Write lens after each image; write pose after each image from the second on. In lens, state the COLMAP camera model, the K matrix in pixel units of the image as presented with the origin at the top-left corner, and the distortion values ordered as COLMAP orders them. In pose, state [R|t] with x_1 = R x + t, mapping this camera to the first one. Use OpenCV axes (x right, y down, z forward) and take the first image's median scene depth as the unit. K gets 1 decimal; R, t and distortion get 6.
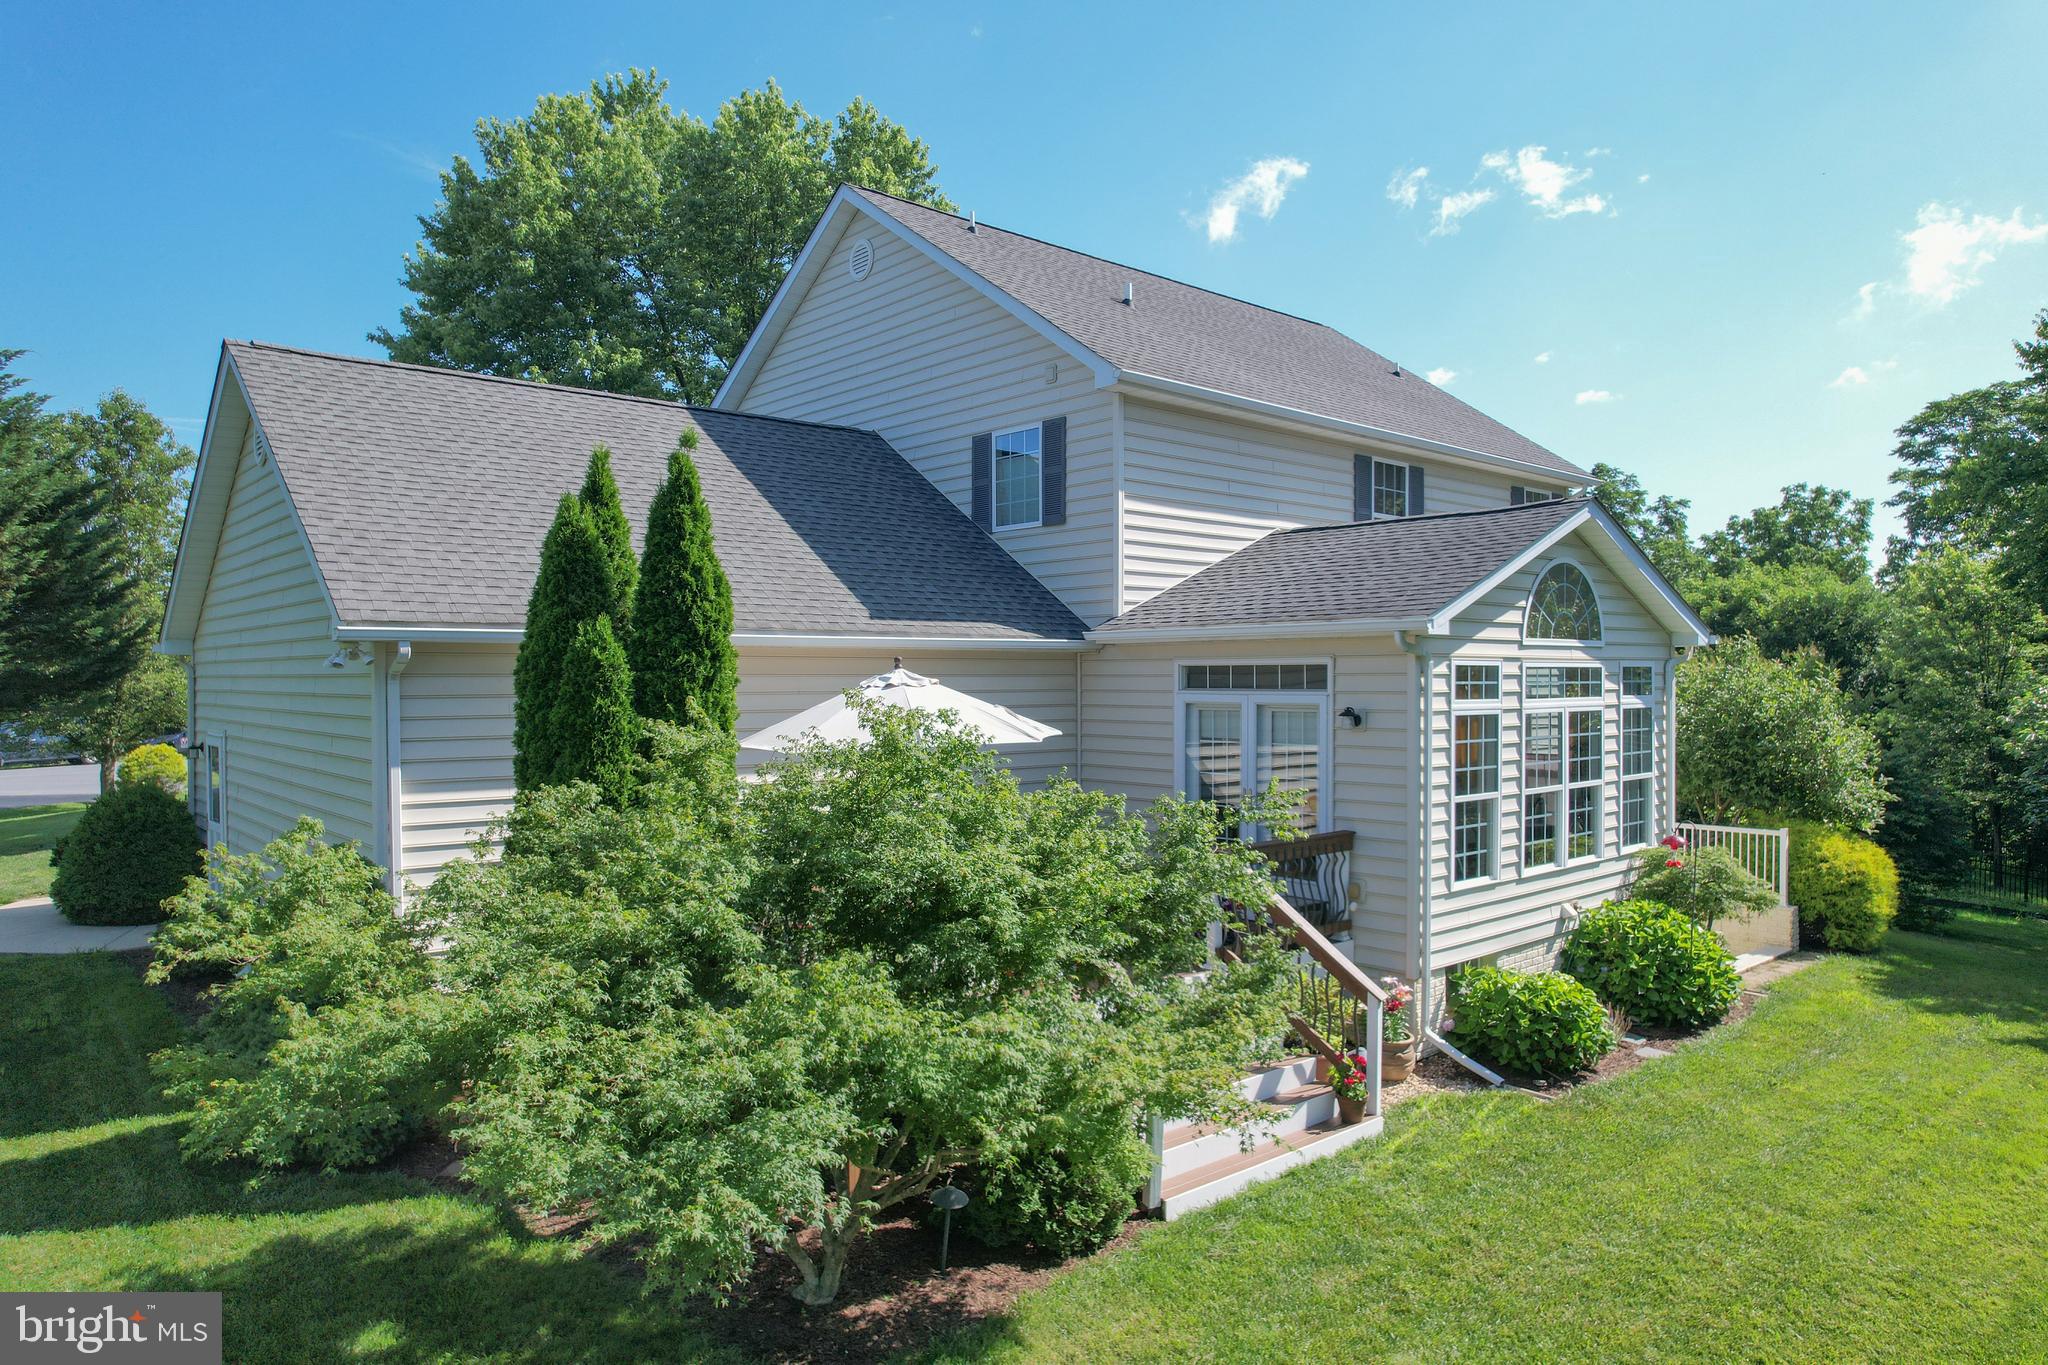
lens RADIAL K [[1312.5, 0, 1036.2], [0, 1312.5, 677.4], [0, 0, 1]] dist [-0.055205, 0.039839]
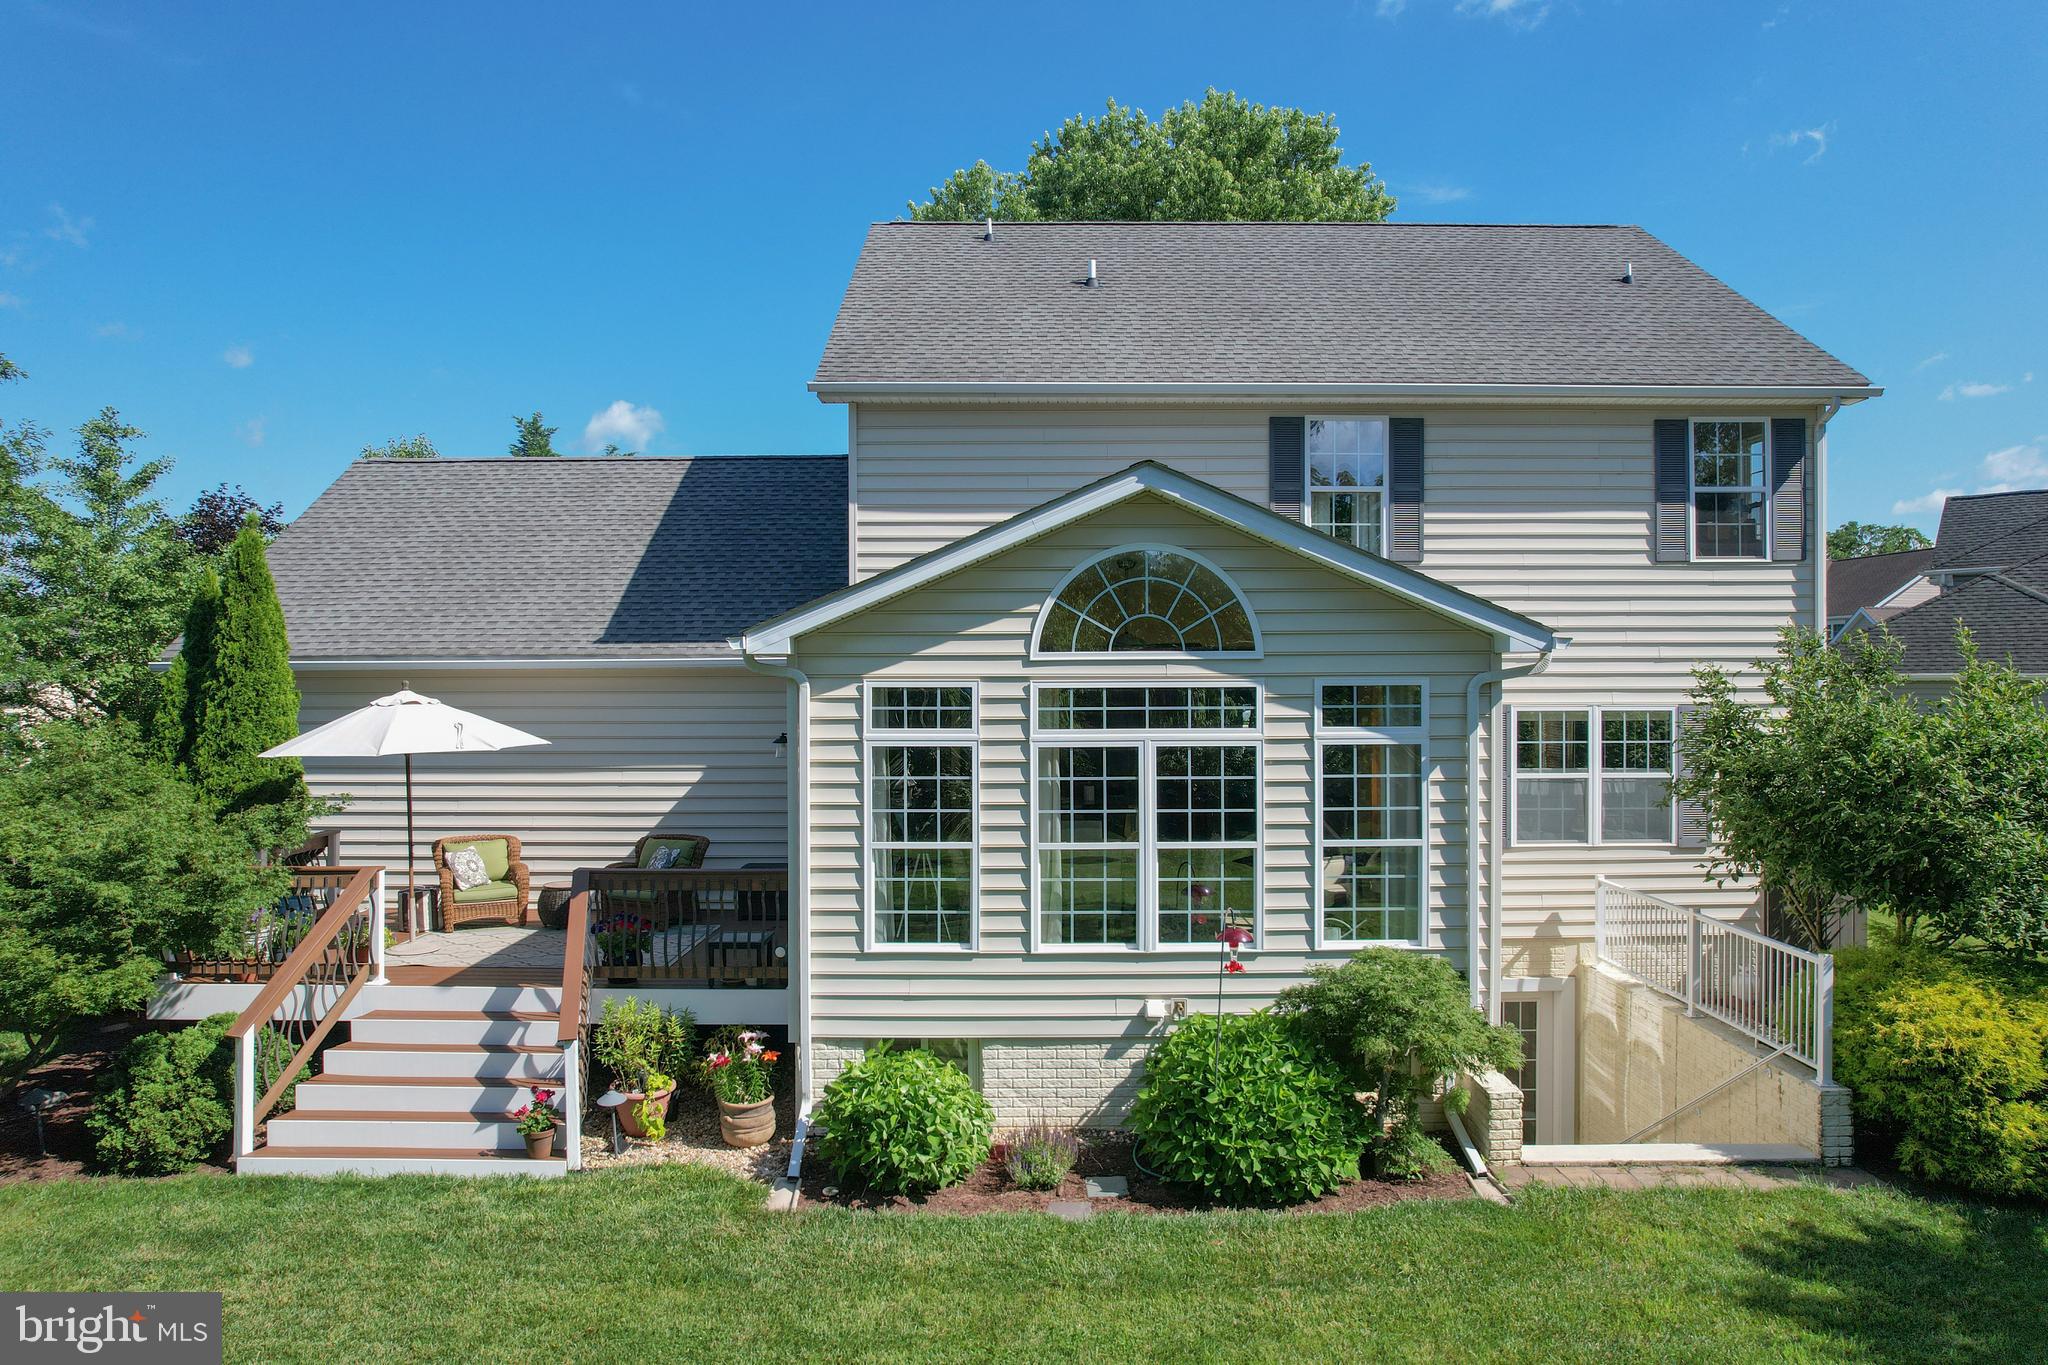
lens RADIAL K [[1312.5, 0, 1032.8], [0, 1312.5, 672.7], [0, 0, 1]] dist [-0.055205, 0.039839]
pose [[0.747437, -0.001474, -0.664331, 0.909673], [0.001320, 0.999999, -0.000733, -0.017014], [0.664331, -0.000329, 0.747438, 0.404617]]
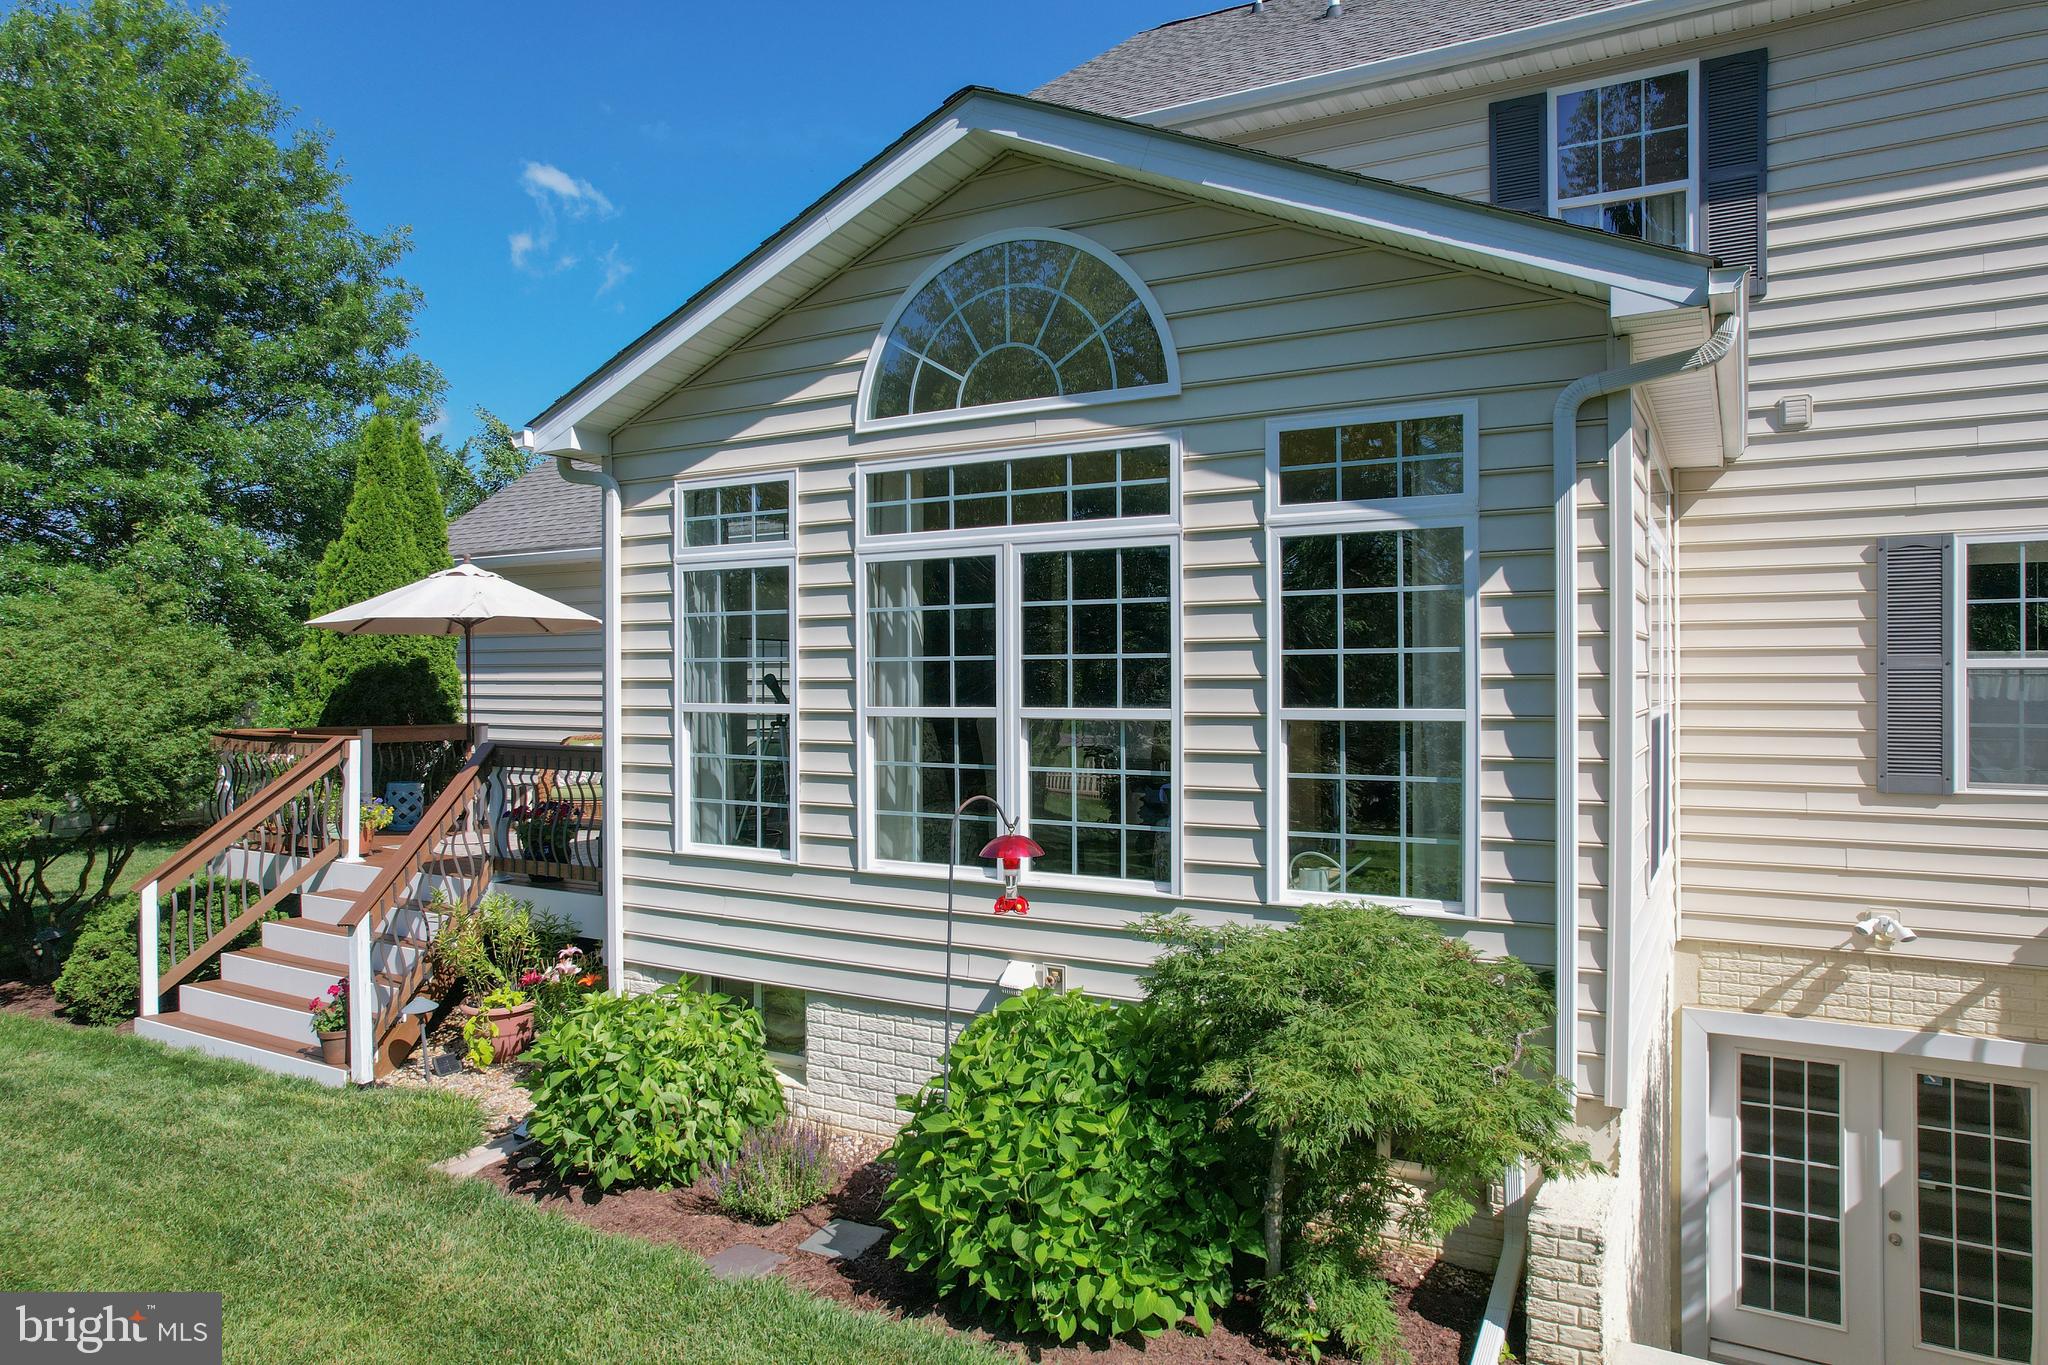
lens RADIAL K [[1312.5, 0, 1028.7], [0, 1312.5, 670.7], [0, 0, 1]] dist [-0.055205, 0.039839]
pose [[0.320968, -0.004918, -0.947077, 0.906814], [0.001877, 0.999988, -0.004556, 0.074936], [0.947088, -0.000315, 0.320974, 0.898436]]
